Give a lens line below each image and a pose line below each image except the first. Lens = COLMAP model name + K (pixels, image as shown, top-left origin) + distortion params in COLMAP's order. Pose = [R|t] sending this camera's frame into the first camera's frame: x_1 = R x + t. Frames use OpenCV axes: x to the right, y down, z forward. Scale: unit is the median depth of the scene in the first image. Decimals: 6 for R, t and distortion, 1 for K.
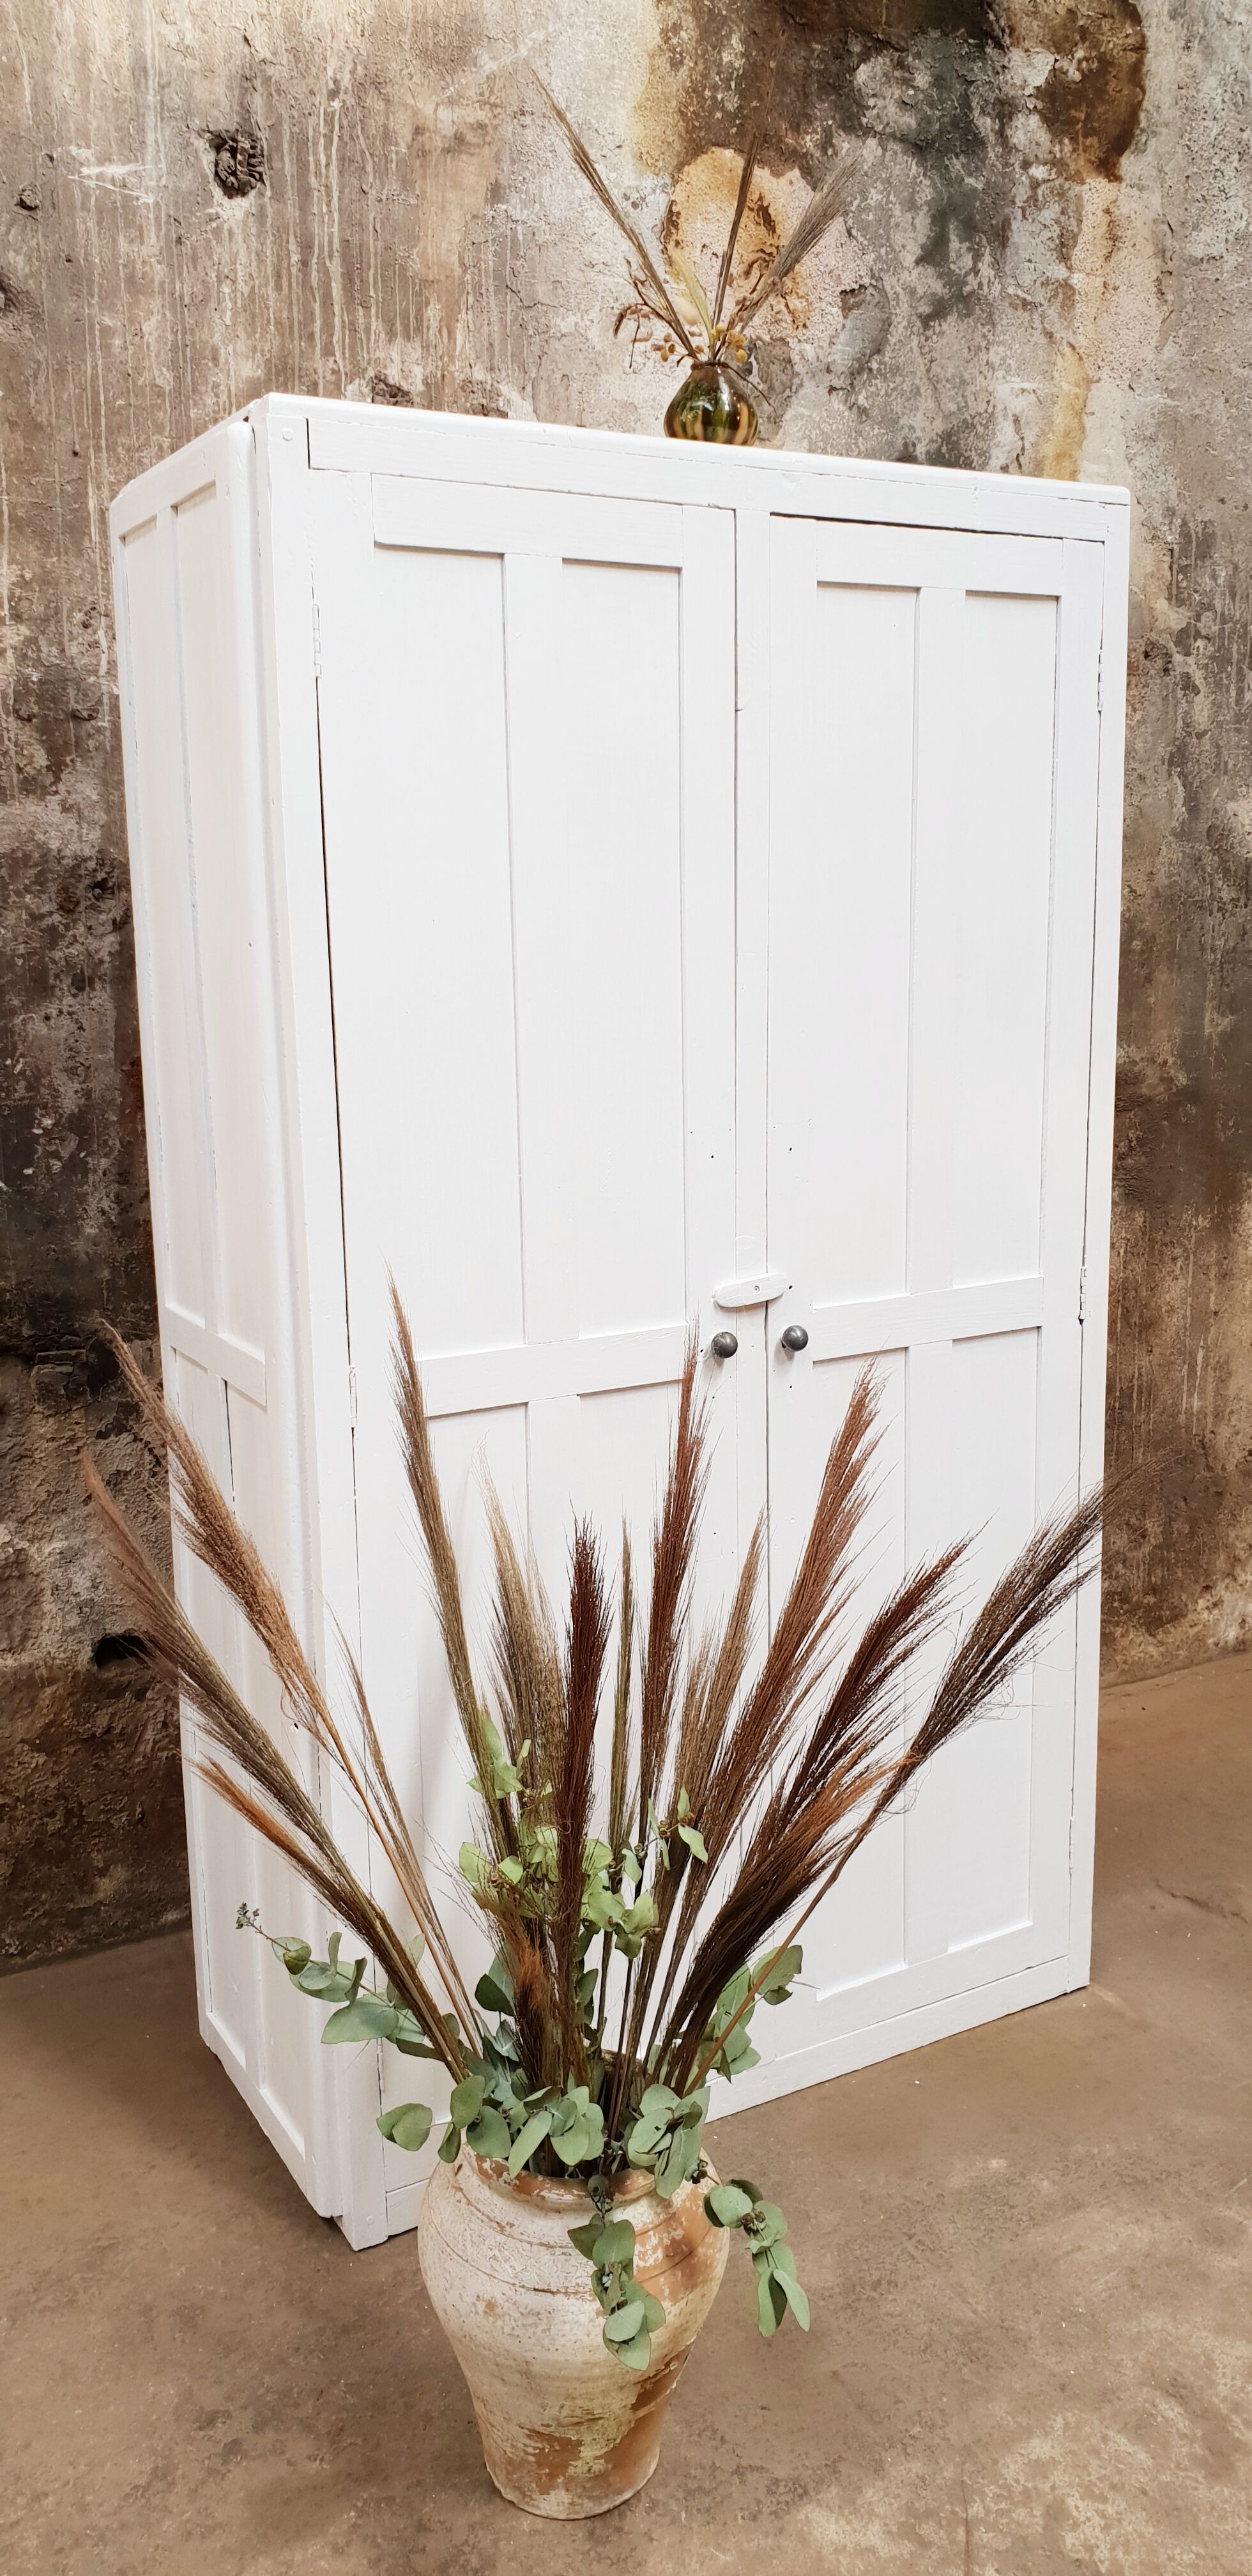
lens RADIAL K [[2020.4, 0, 653.0], [0, 2020.4, 1265.0], [0, 0, 1]] dist [-0.016859, 0.051849]
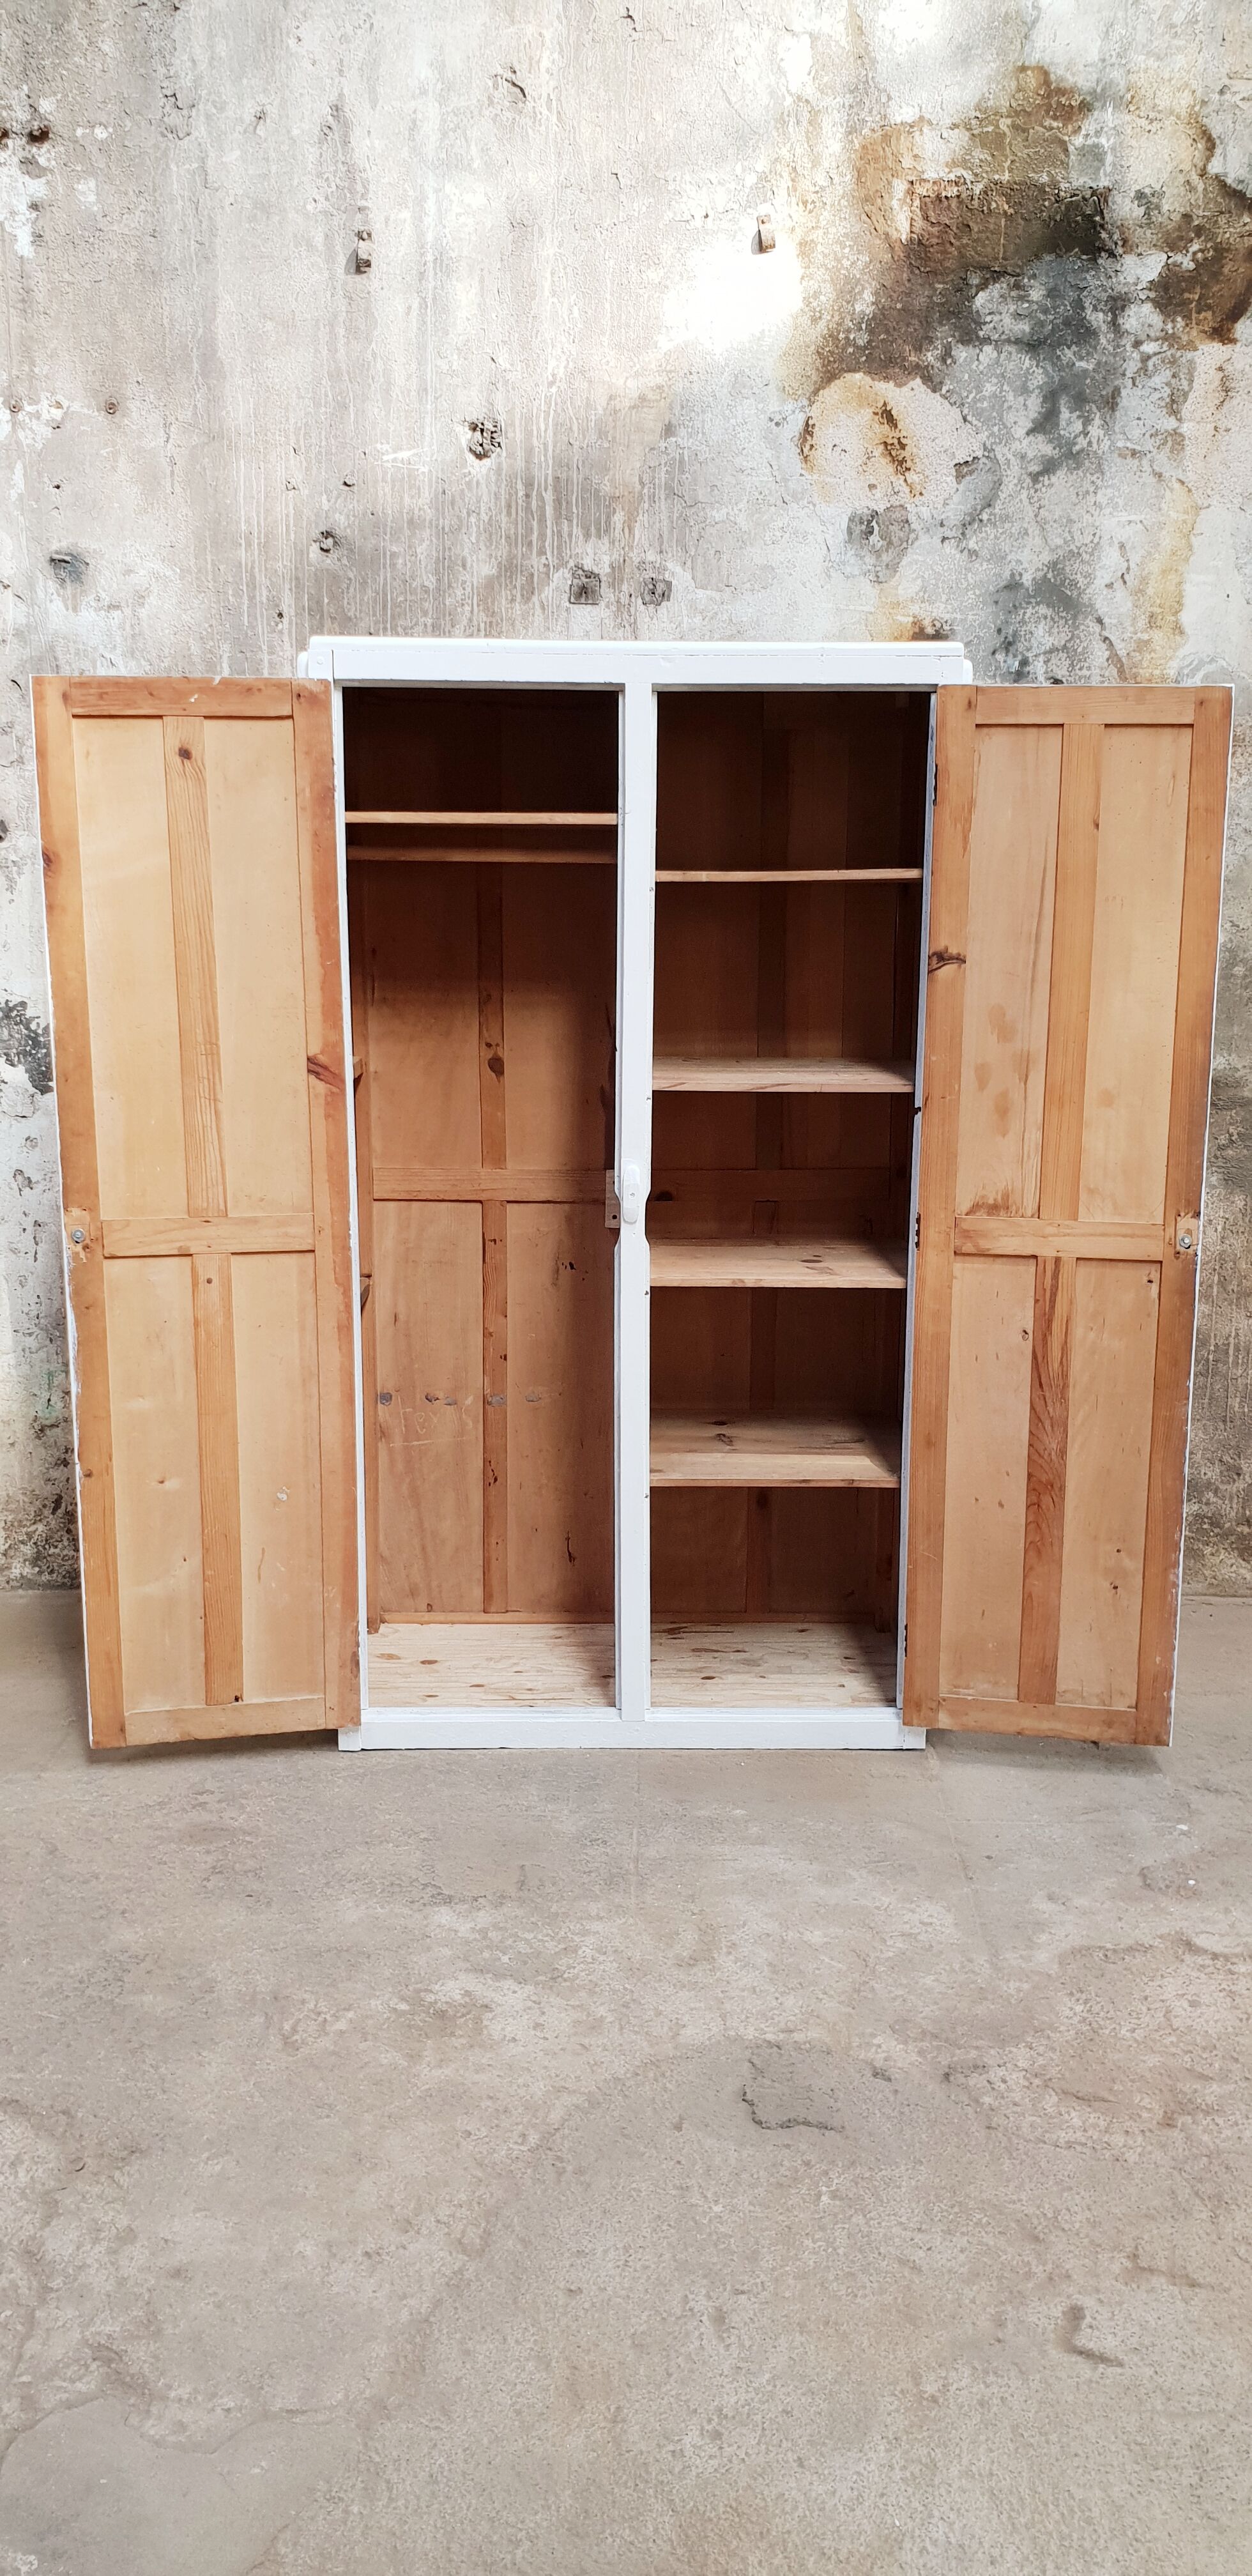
lens RADIAL K [[2020.4, 0, 654.9], [0, 2020.4, 1270.9], [0, 0, 1]] dist [-0.016859, 0.051849]
pose [[0.877836, 0.115698, -0.464777, 0.644548], [-0.106302, 0.993247, 0.046475, -0.001620], [0.467016, 0.008609, 0.884207, -0.269099]]
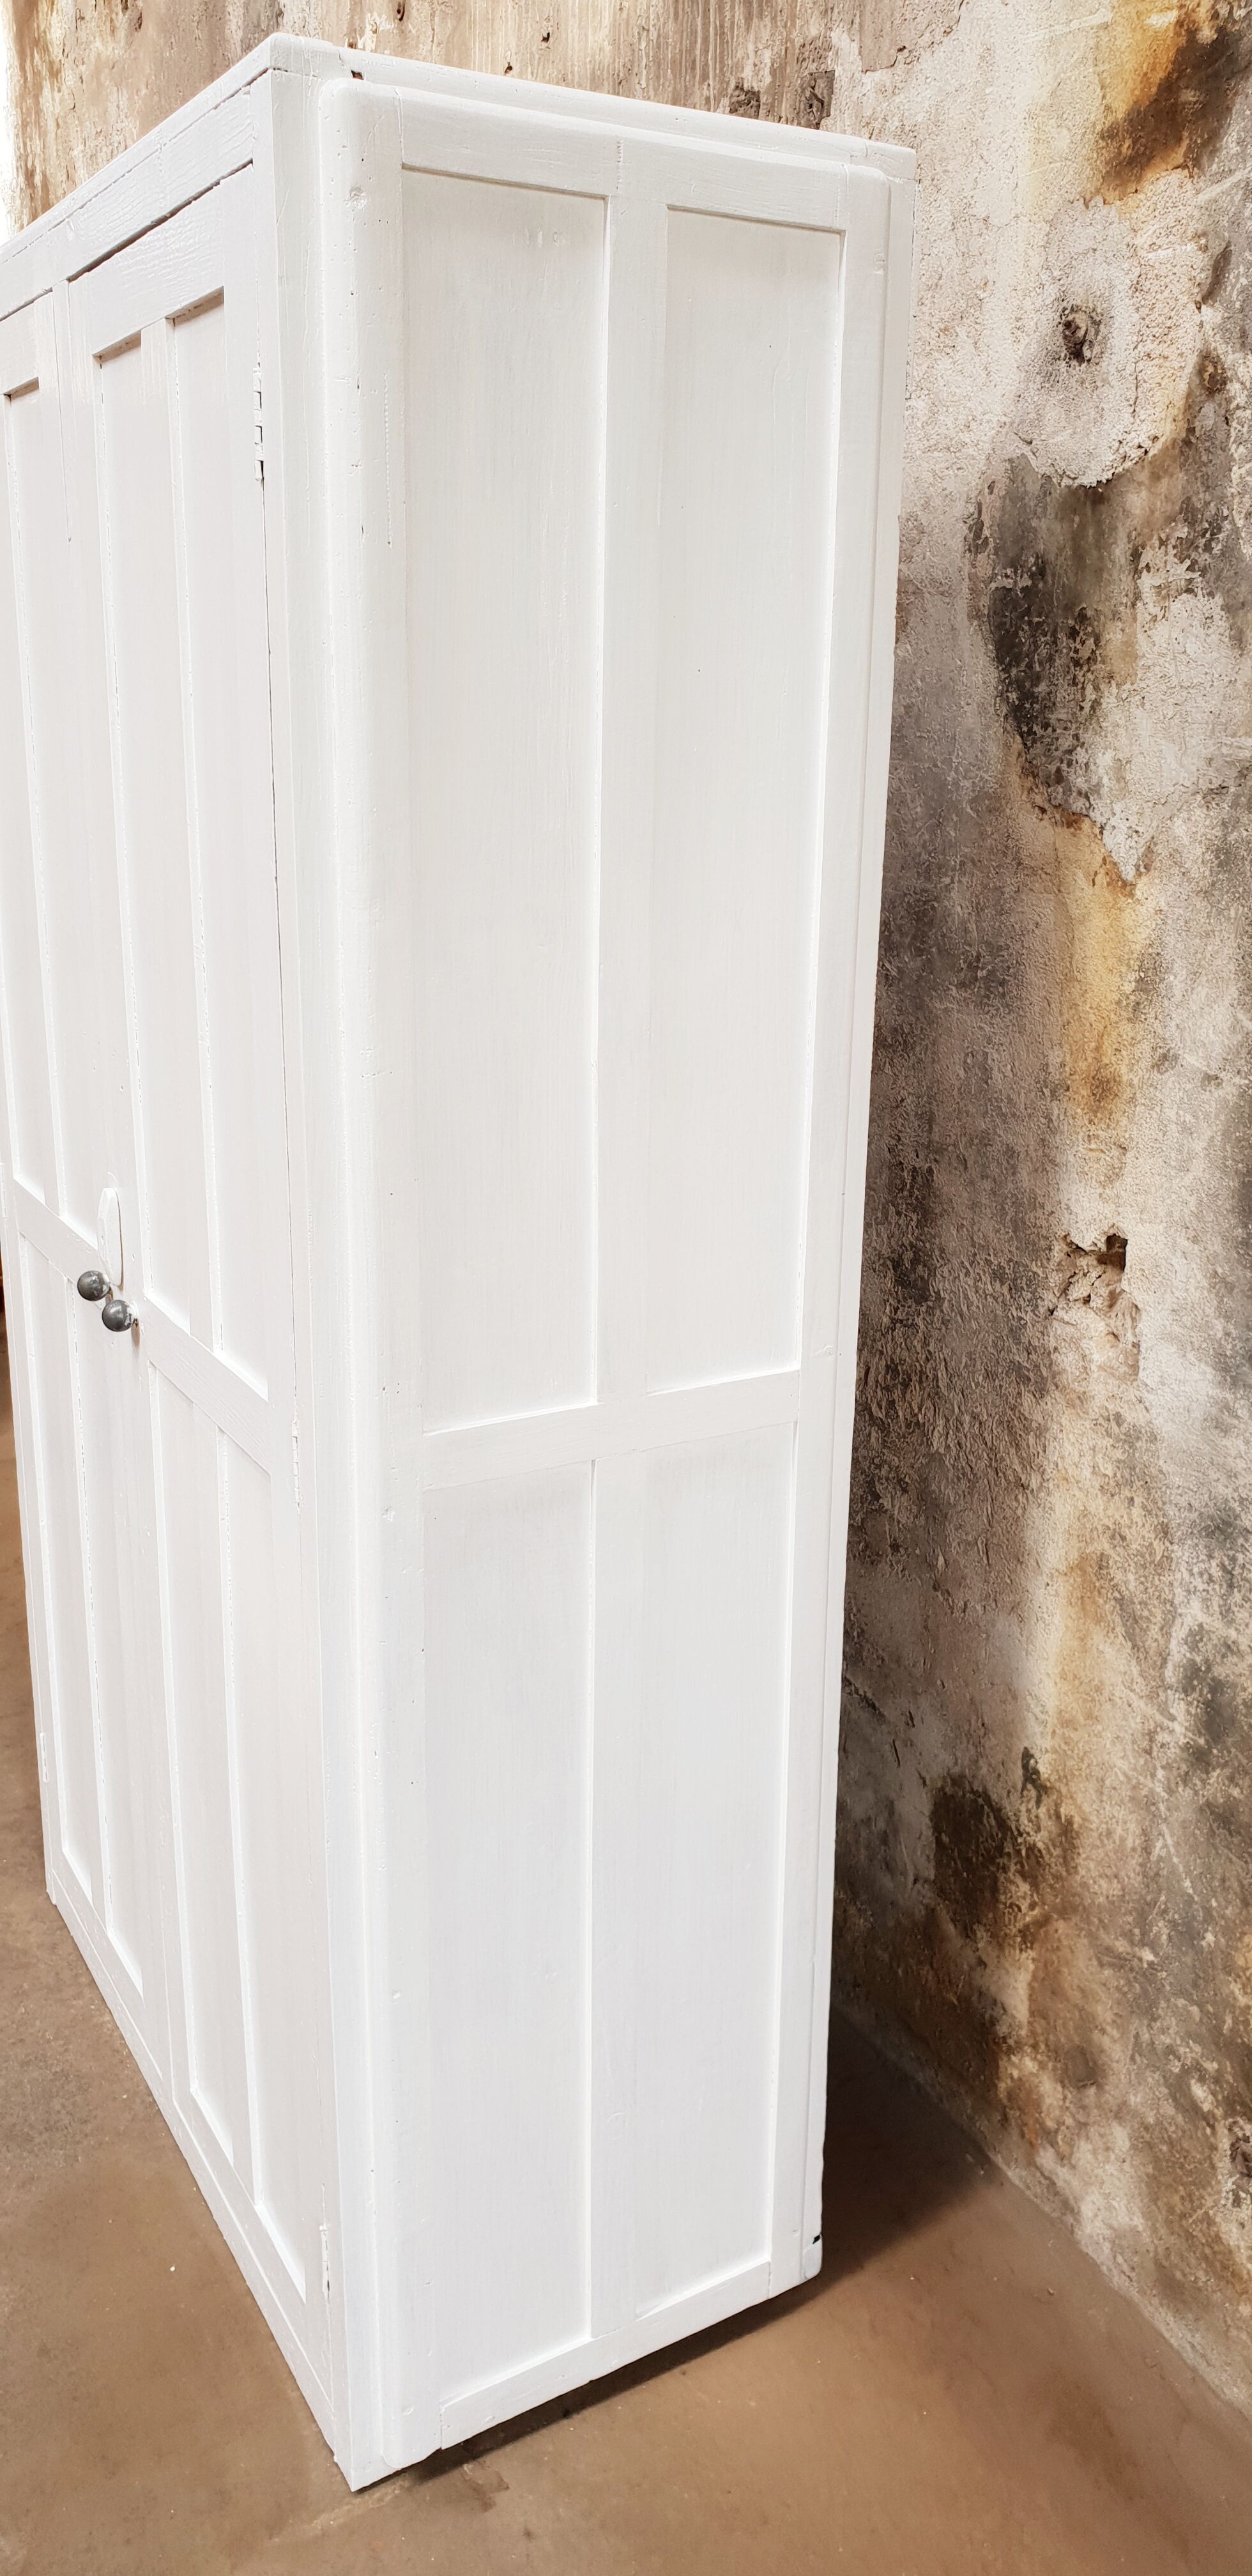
lens RADIAL K [[2020.4, 0, 641.7], [0, 2020.4, 1277.1], [0, 0, 1]] dist [-0.016859, 0.051849]
pose [[0.000549, 0.292333, -0.956316, 0.728741], [-0.198716, 0.937277, 0.286399, -0.218961], [0.980057, 0.189878, 0.058606, 0.980577]]
